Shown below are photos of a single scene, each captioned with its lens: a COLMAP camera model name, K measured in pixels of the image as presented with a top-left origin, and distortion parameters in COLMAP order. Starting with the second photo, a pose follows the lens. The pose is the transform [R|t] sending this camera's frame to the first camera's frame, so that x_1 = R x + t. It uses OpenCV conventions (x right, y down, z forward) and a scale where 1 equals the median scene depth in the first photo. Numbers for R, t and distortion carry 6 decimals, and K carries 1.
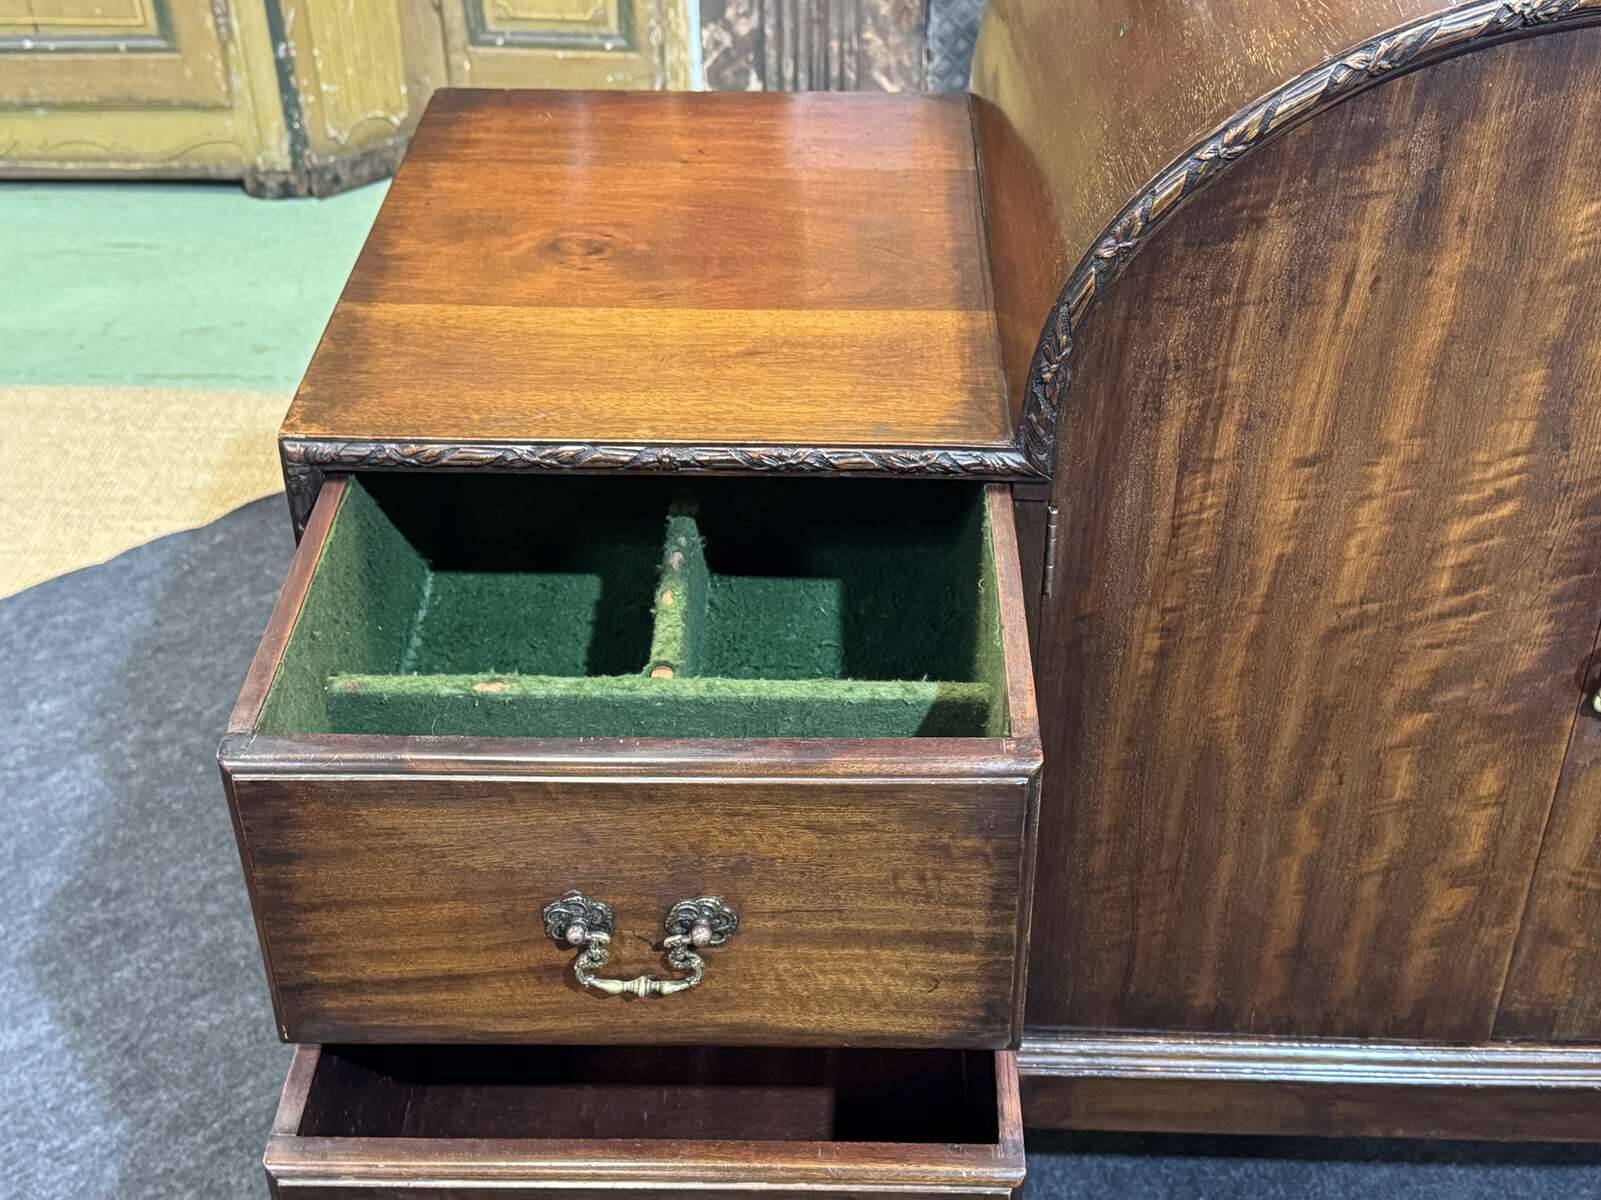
lens RADIAL K [[2062.0, 0, 791.3], [0, 2062.0, 606.2], [0, 0, 1]] dist [0.103643, 0.000000]
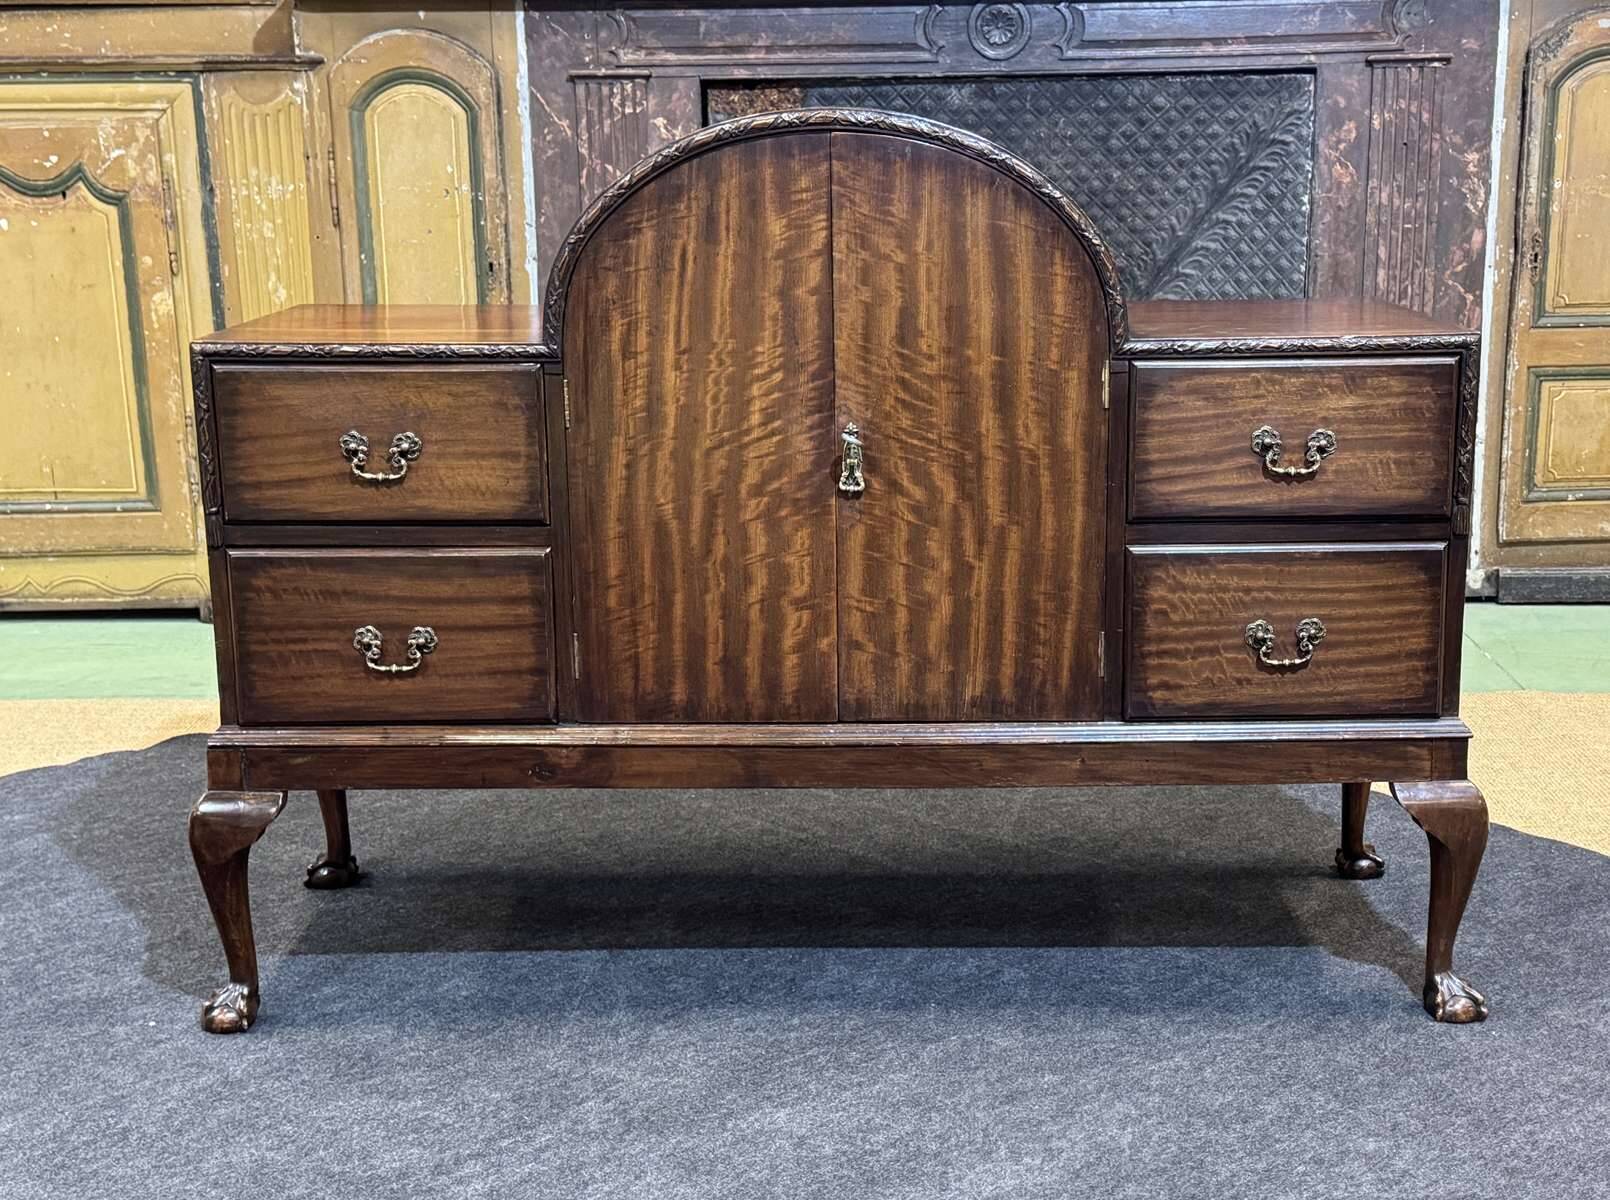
lens RADIAL K [[2249.1, 0, 870.4], [0, 2249.1, 612.0], [0, 0, 1]] dist [0.124681, 0.000000]
pose [[0.999637, -0.006029, 0.026243, 0.342423], [0.015480, 0.926130, -0.376886, 0.947273], [-0.022032, 0.377155, 0.925888, -0.941908]]
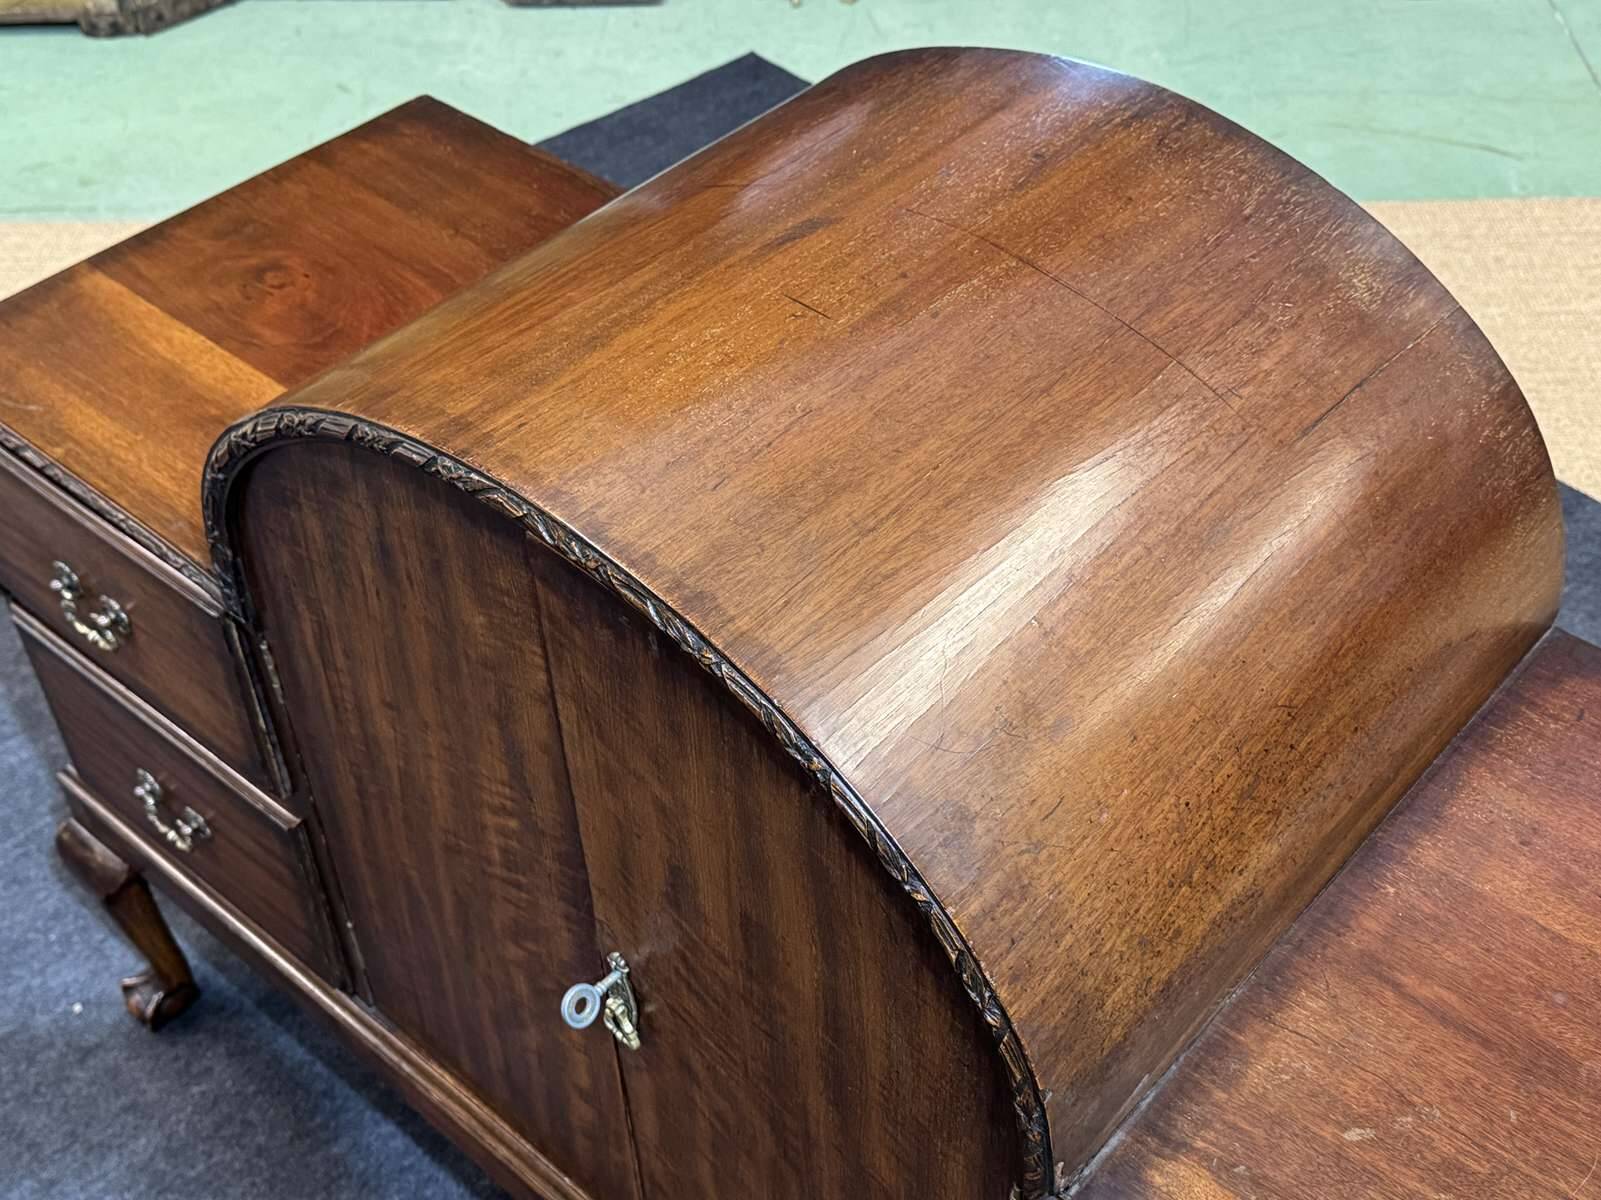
lens RADIAL K [[1981.6, 0, 798.1], [0, 1981.6, 613.4], [0, 0, 1]] dist [0.047670, 0.000000]
pose [[0.999542, -0.029623, 0.006185, 0.298191], [0.028500, 0.990197, 0.136743, -0.065684], [-0.010175, -0.136504, 0.990587, -0.321730]]
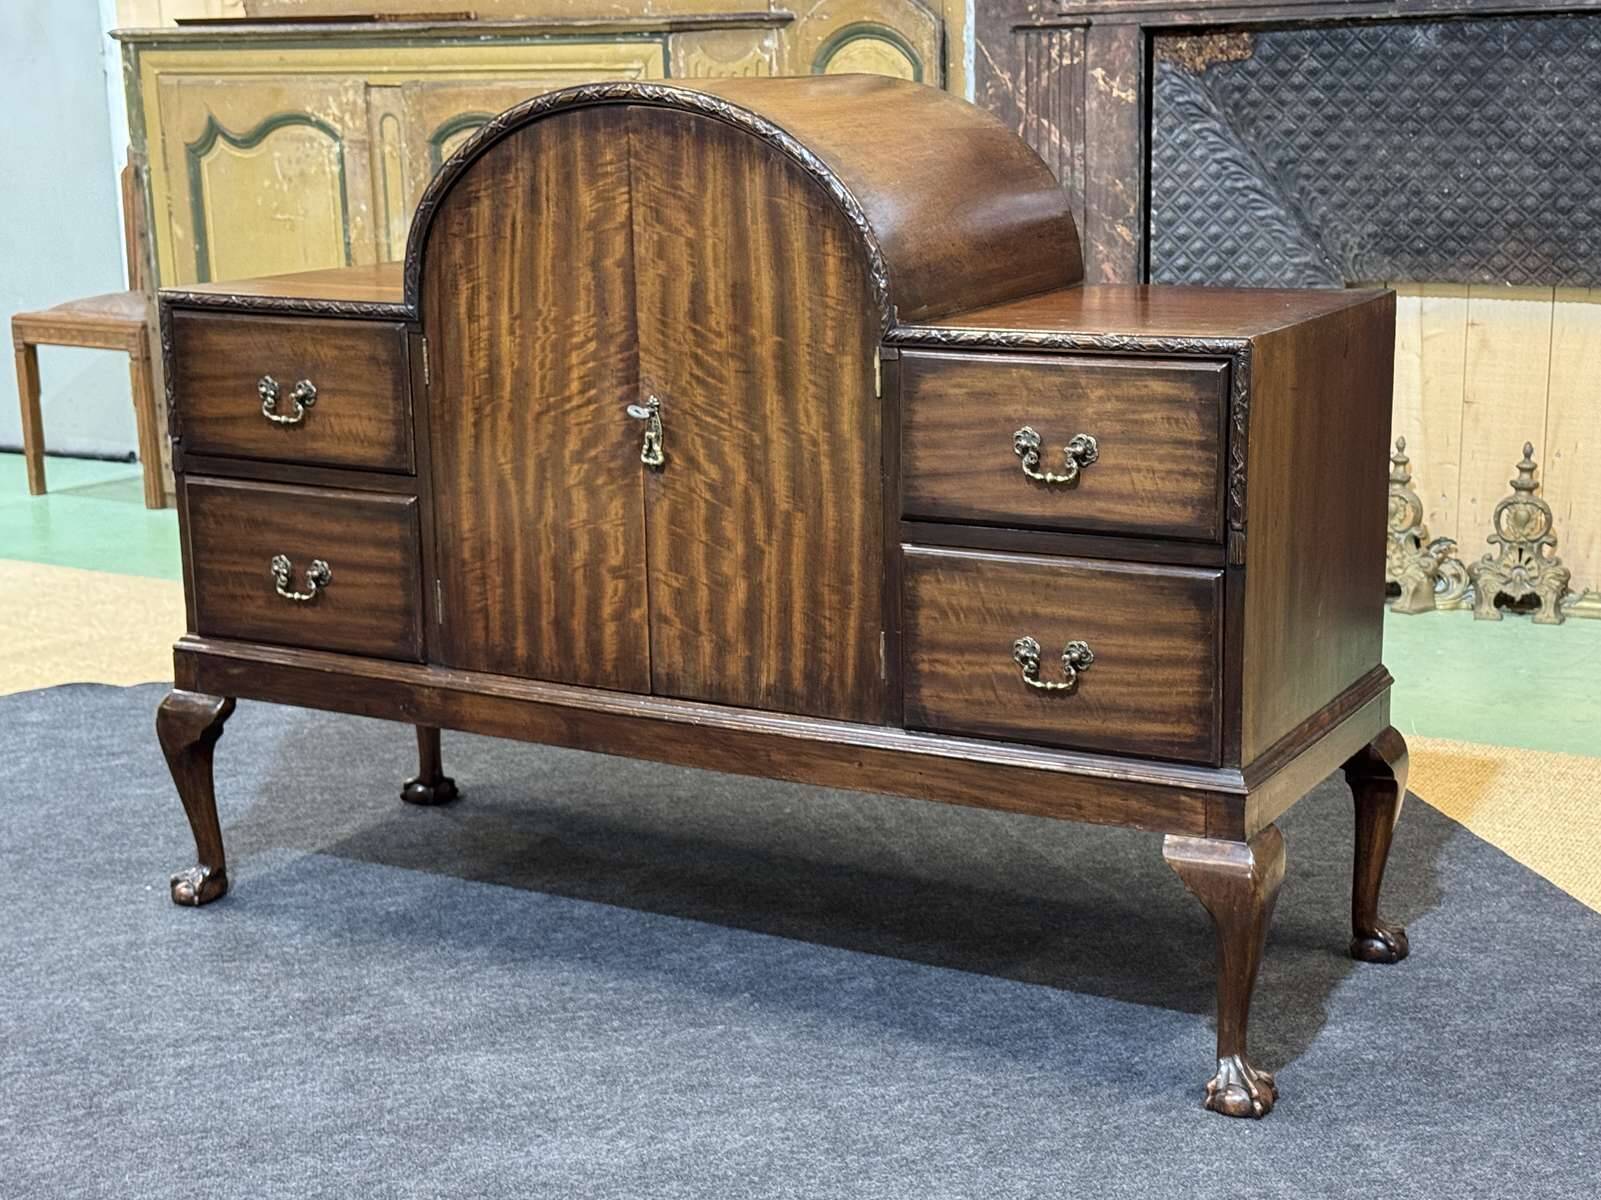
lens RADIAL K [[2485.4, 0, 787.5], [0, 2485.4, 616.2], [0, 0, 1]] dist [0.126239, 0.000000]
pose [[0.881639, 0.096965, -0.461856, 1.580651], [-0.259831, 0.916709, -0.303533, 0.852594], [0.393955, 0.387611, 0.833401, -0.869631]]
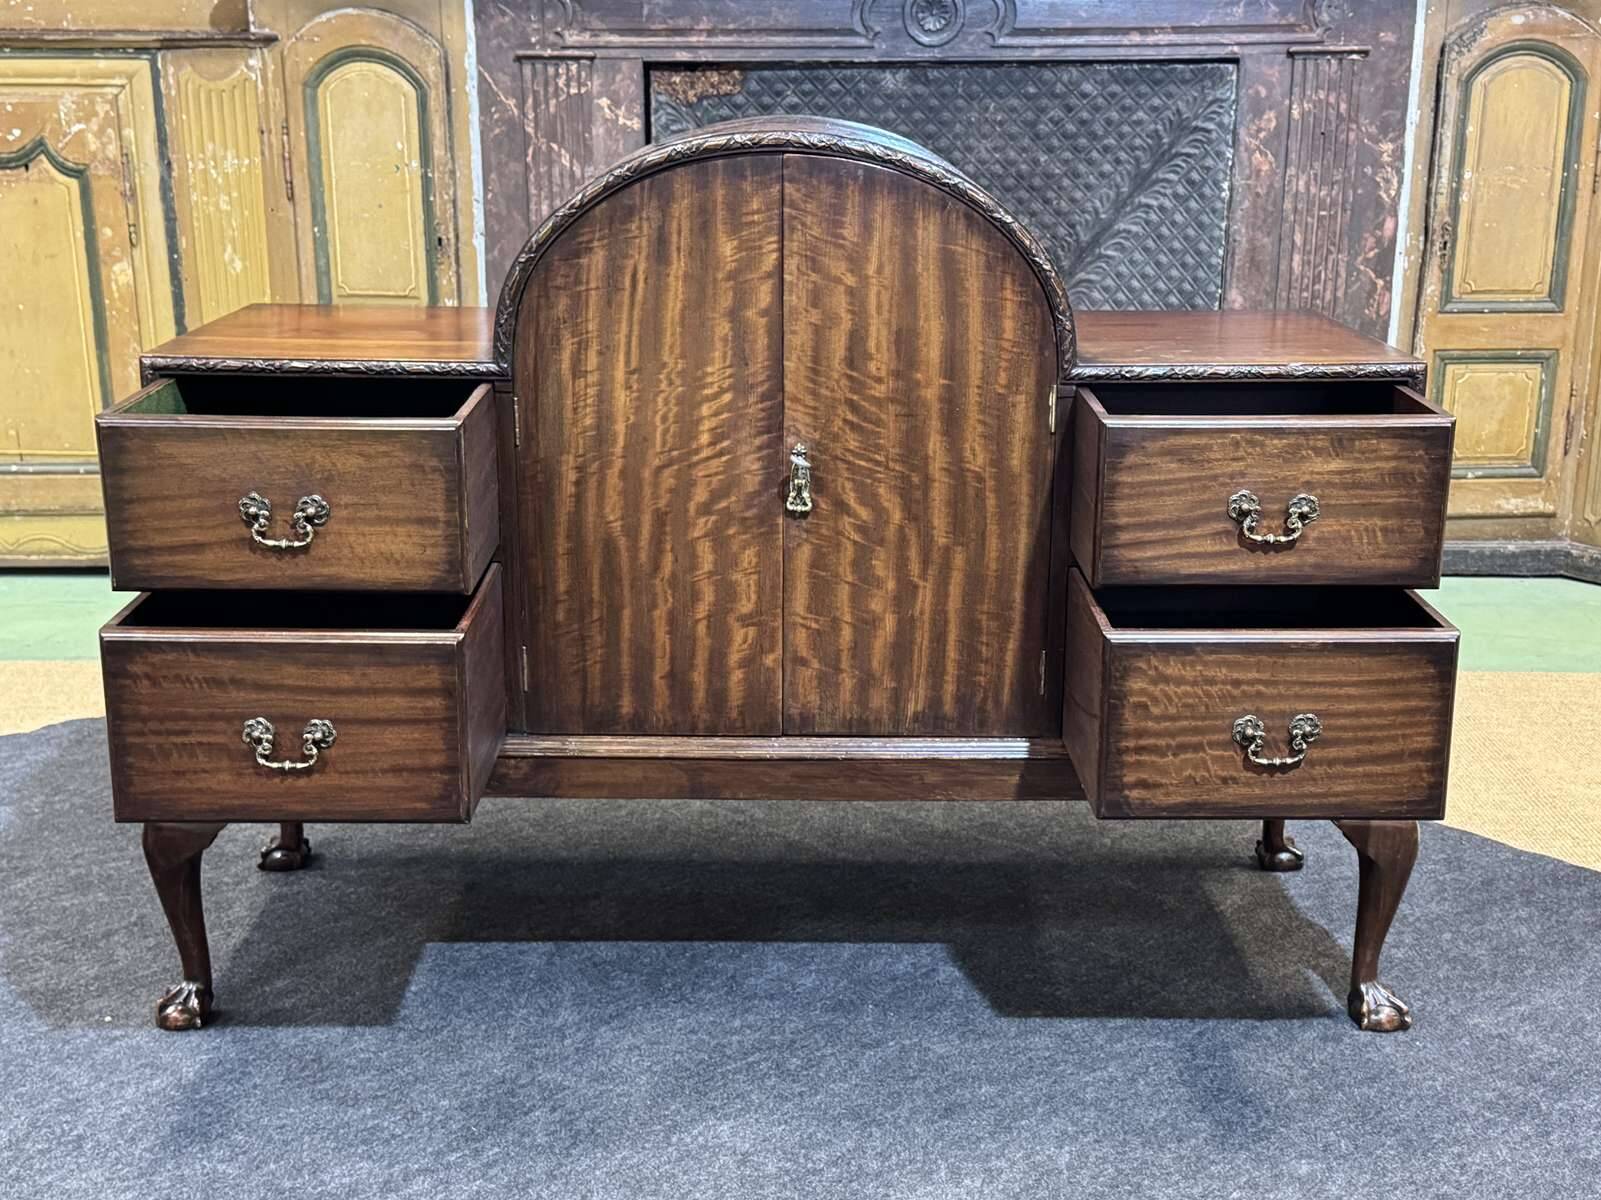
lens RADIAL K [[2062.0, 0, 805.2], [0, 2062.0, 624.2], [0, 0, 1]] dist [0.103643, 0.000000]
pose [[0.999363, 0.003602, 0.035497, 0.317993], [0.008320, 0.943938, -0.330018, 0.791947], [-0.034696, 0.330103, 0.943307, -0.835882]]
